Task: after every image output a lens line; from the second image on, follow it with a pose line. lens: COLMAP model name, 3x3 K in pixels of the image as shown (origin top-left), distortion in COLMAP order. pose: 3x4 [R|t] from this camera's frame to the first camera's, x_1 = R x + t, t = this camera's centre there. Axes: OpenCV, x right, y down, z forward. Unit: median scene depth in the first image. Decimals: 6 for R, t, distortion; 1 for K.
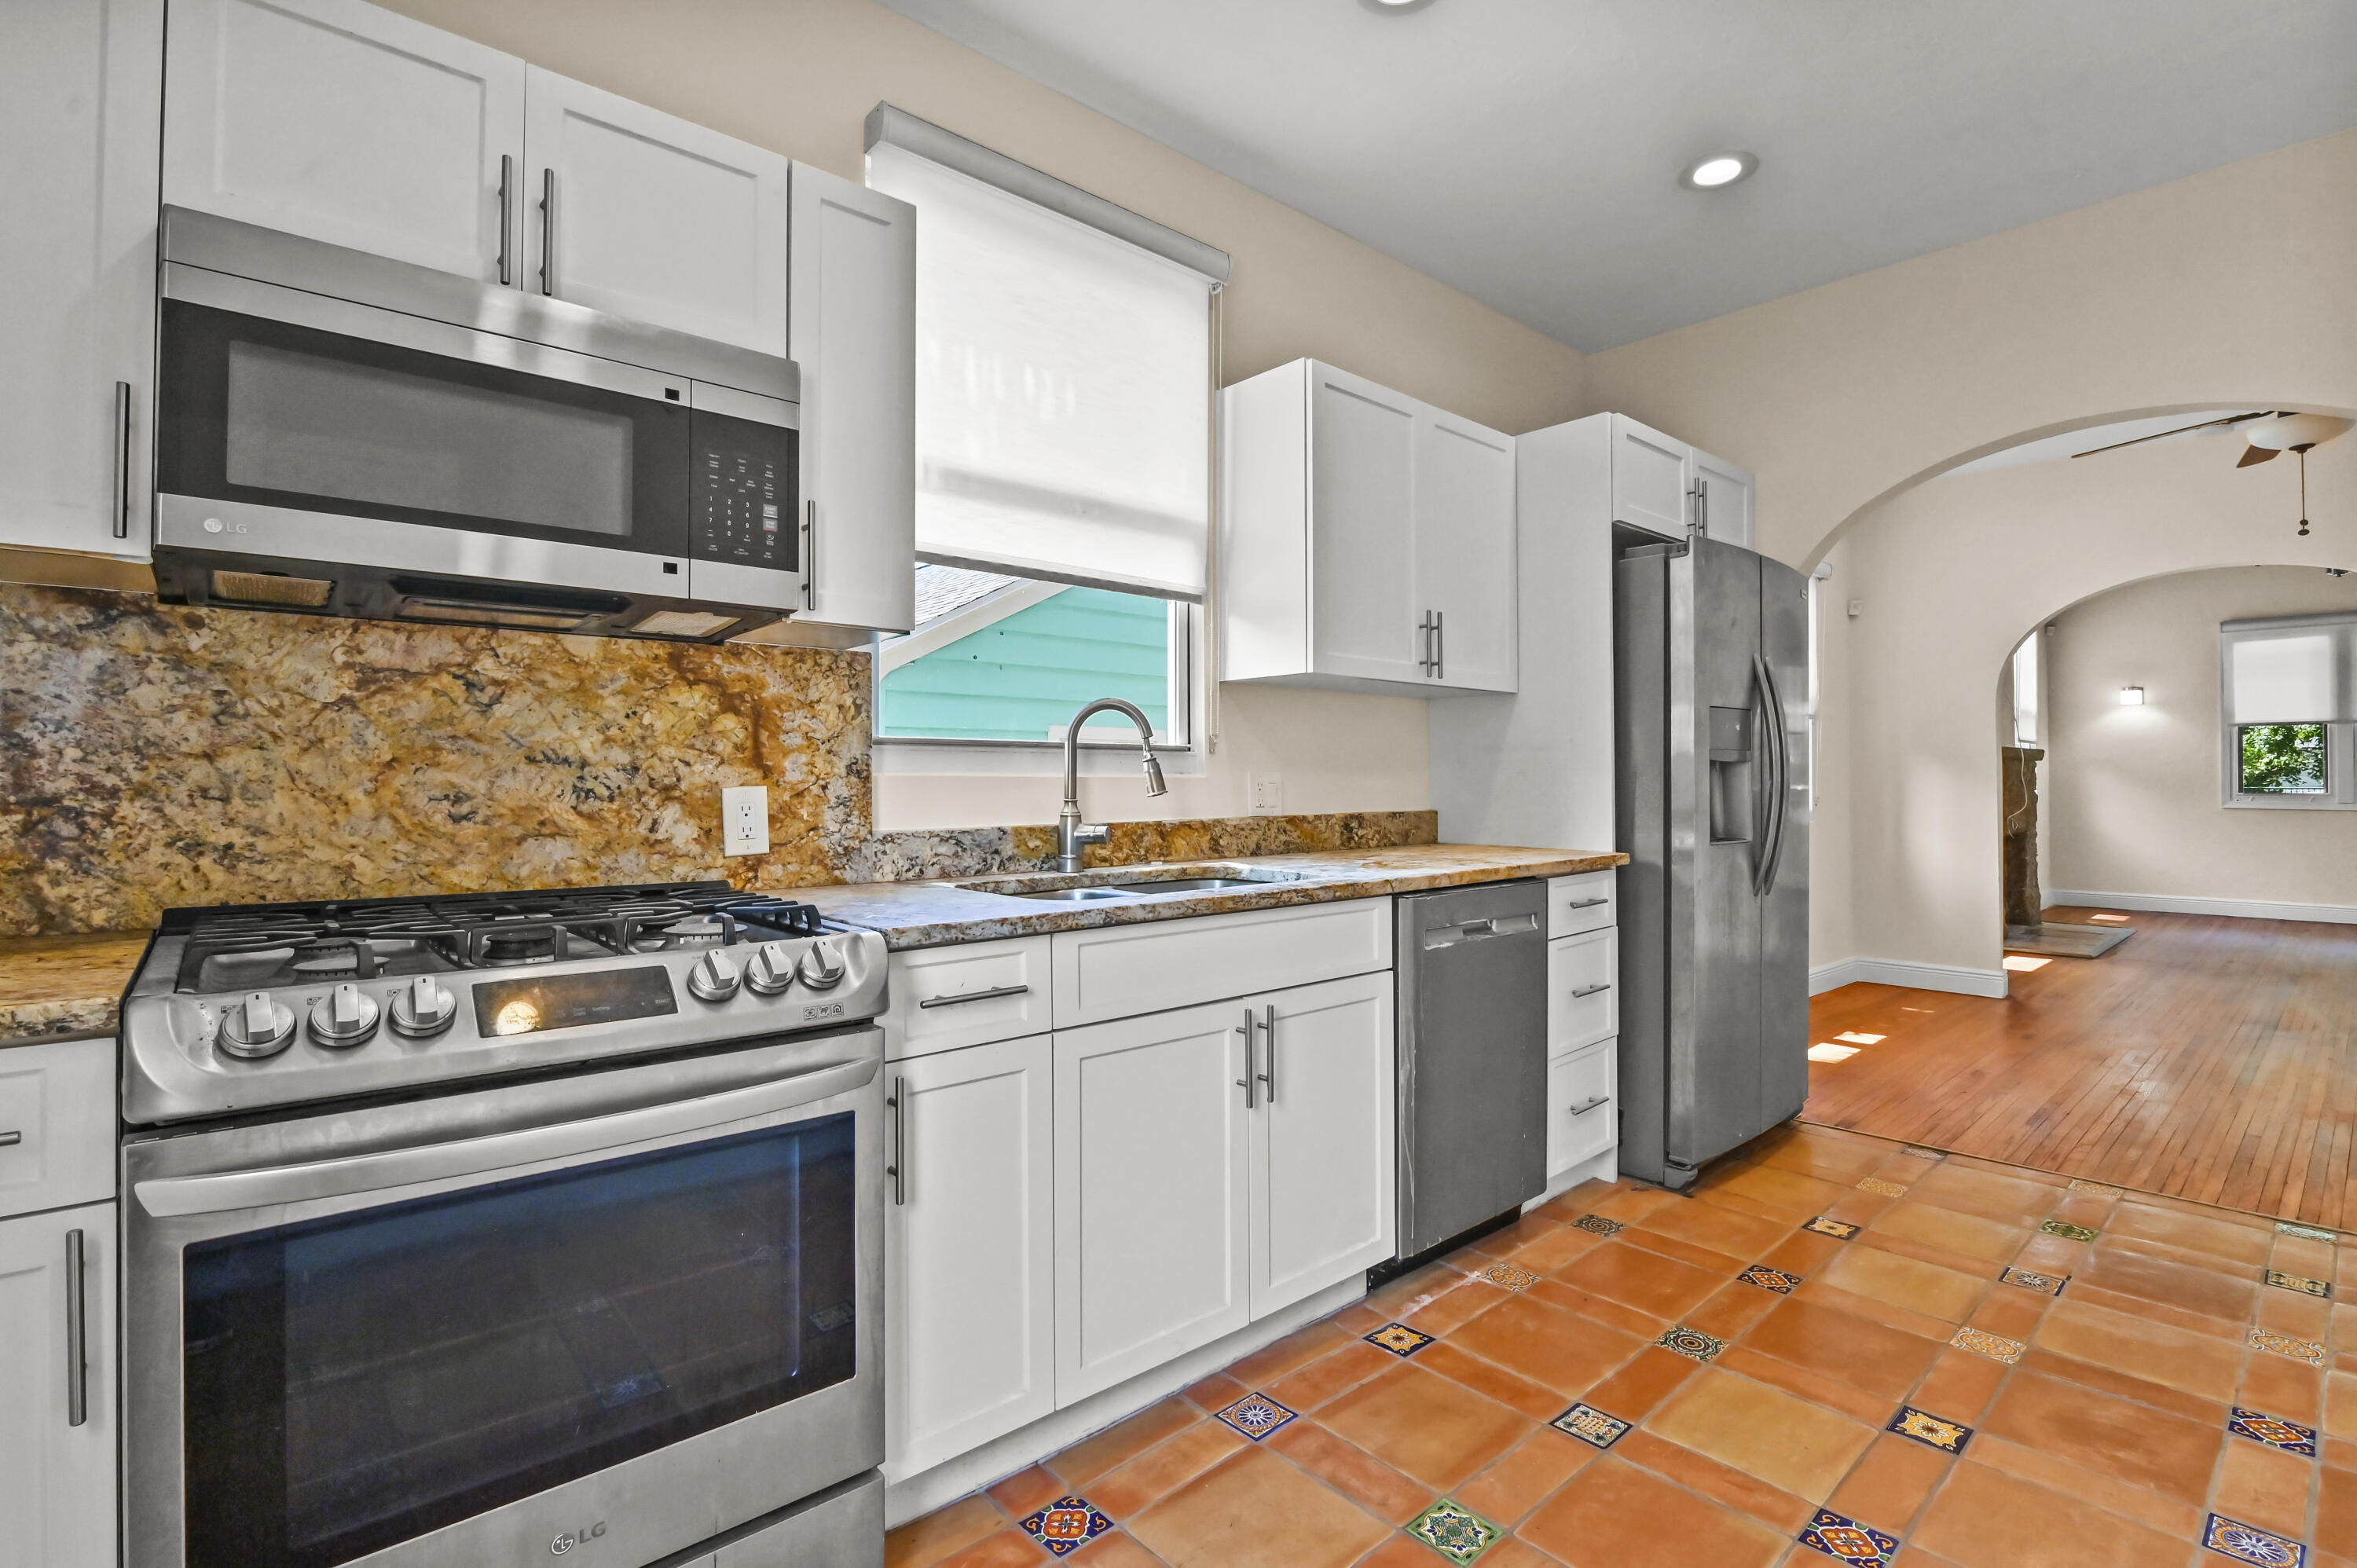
lens RADIAL K [[1085.0, 0, 1191.0], [0, 1085.0, 787.2], [0, 0, 1]] dist [-0.019583, 0.000384]
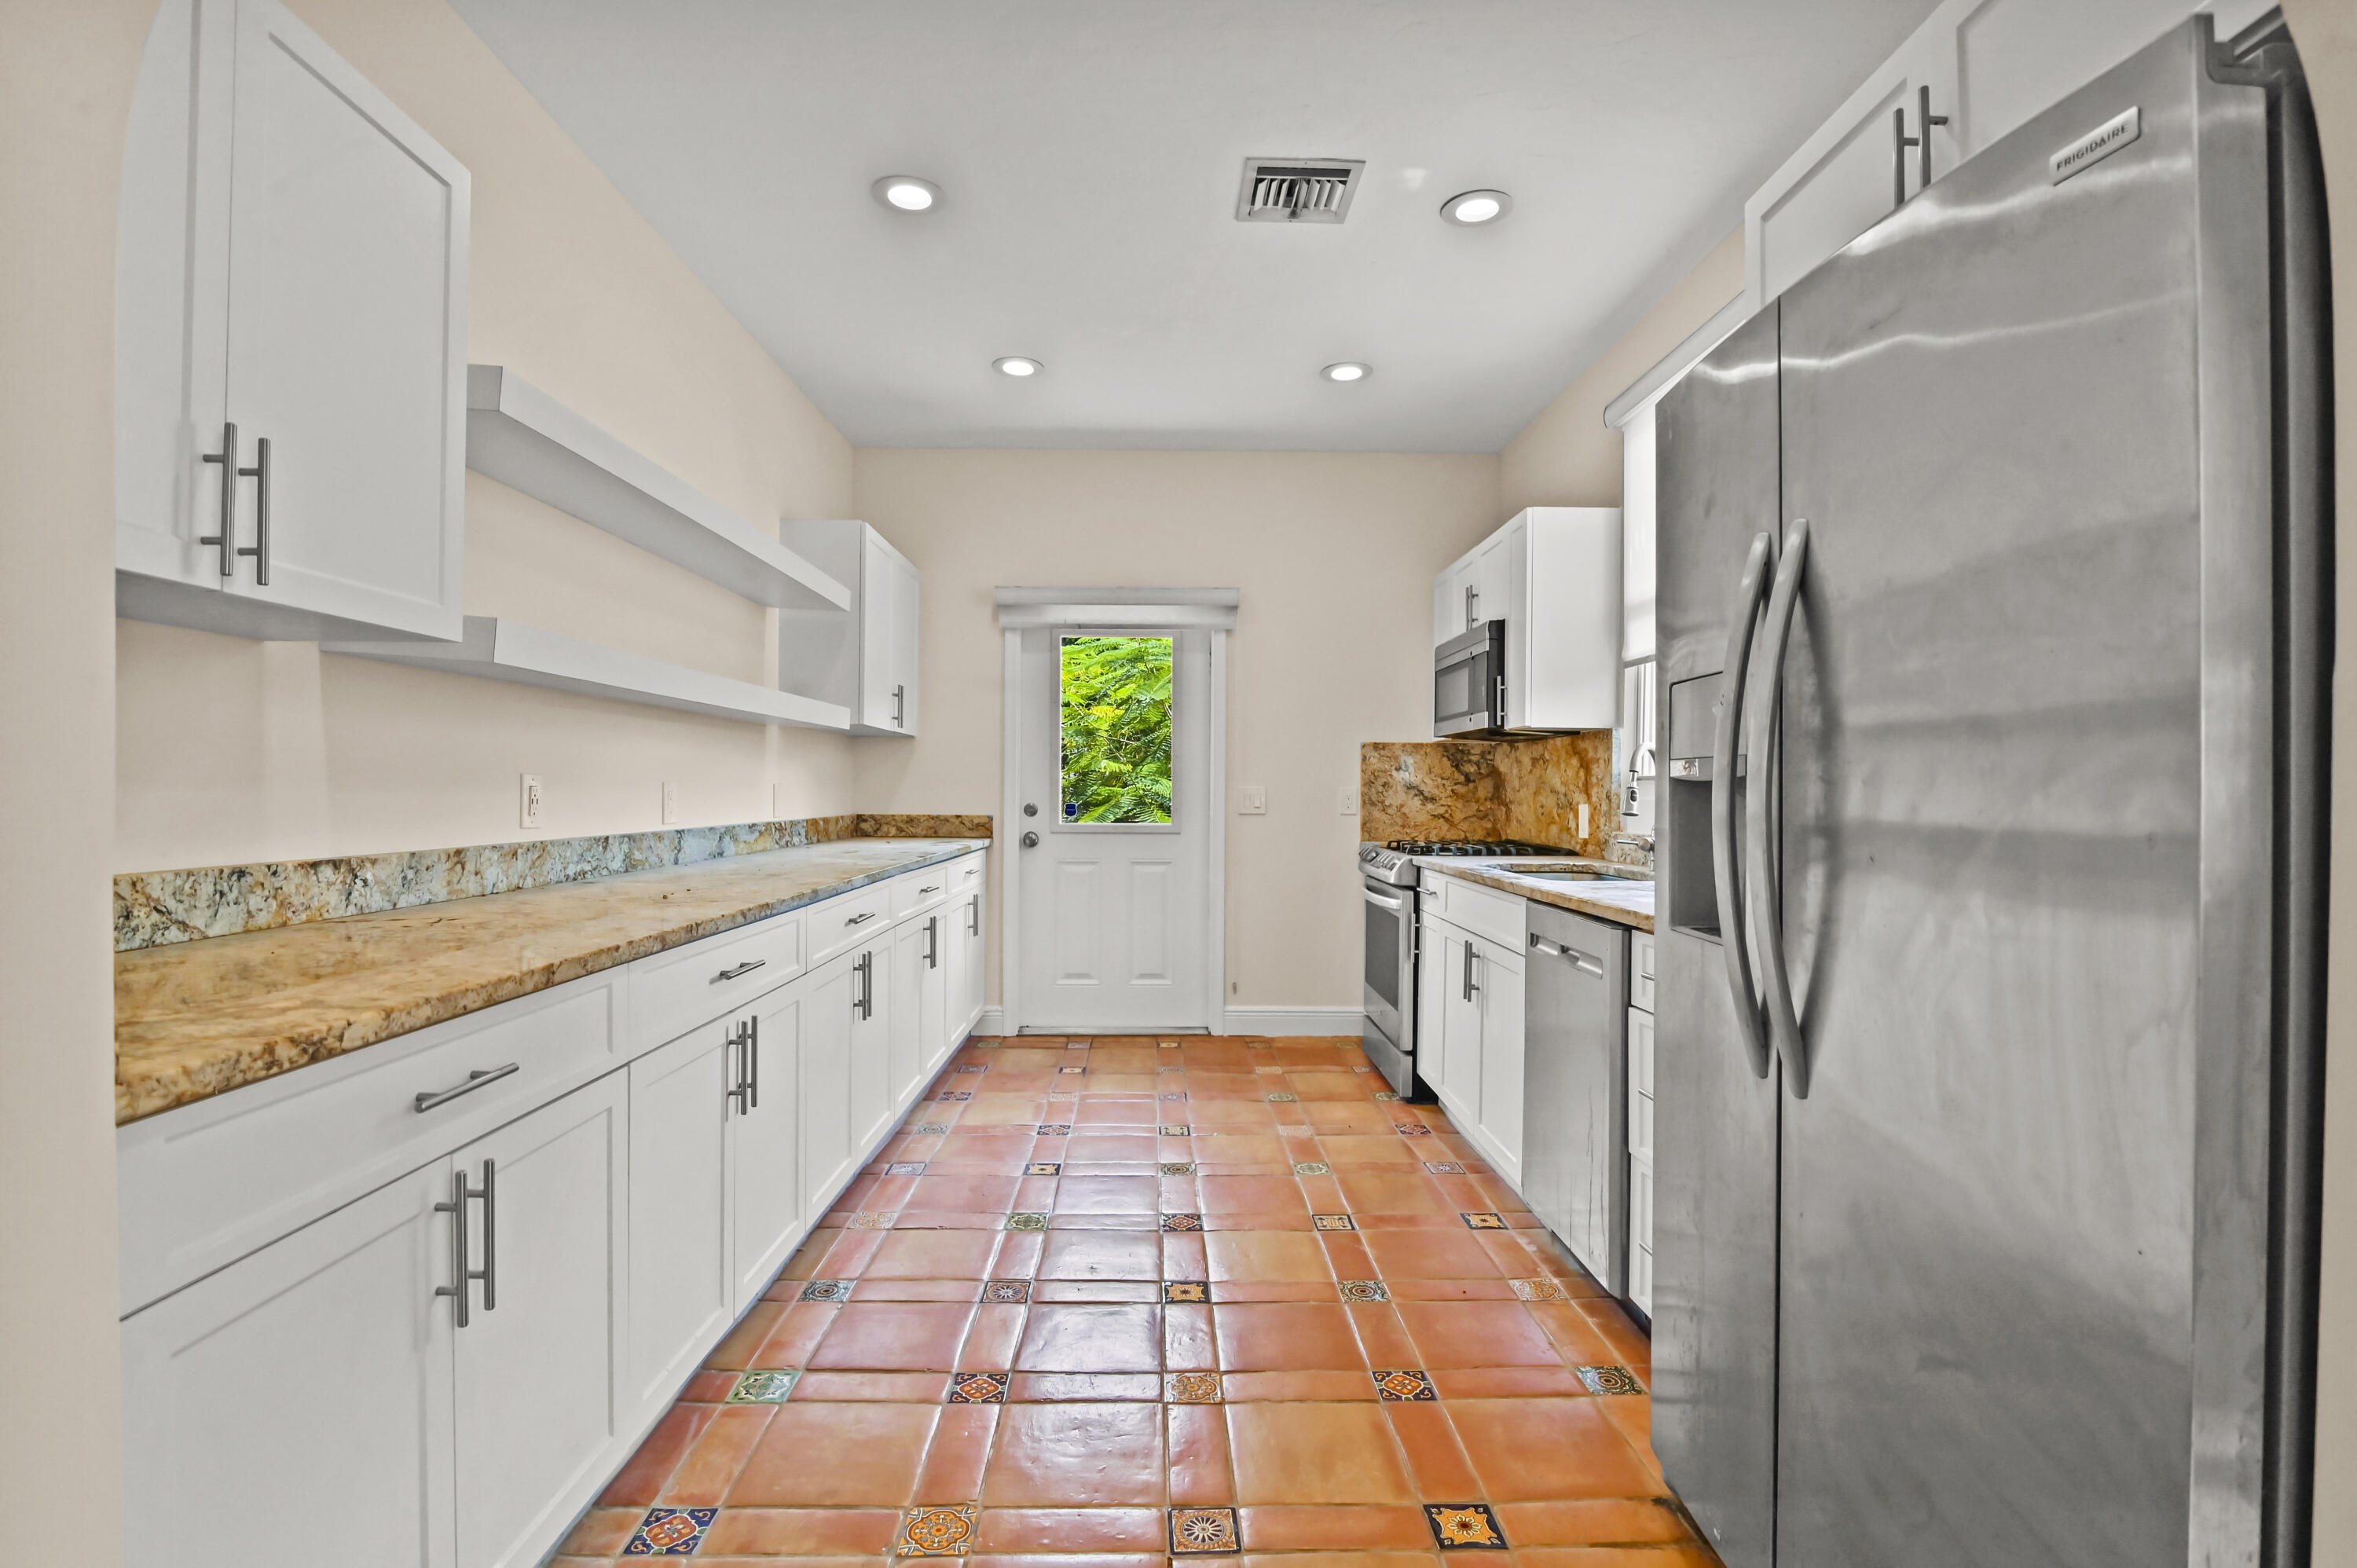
lens RADIAL K [[1085.0, 0, 1191.0], [0, 1085.0, 787.2], [0, 0, 1]] dist [-0.019583, 0.000384]
pose [[-0.639961, -0.003581, -0.768399, 1.558690], [-0.006147, 0.999981, 0.000459, -0.027285], [0.768383, 0.005017, -0.639971, 1.684819]]
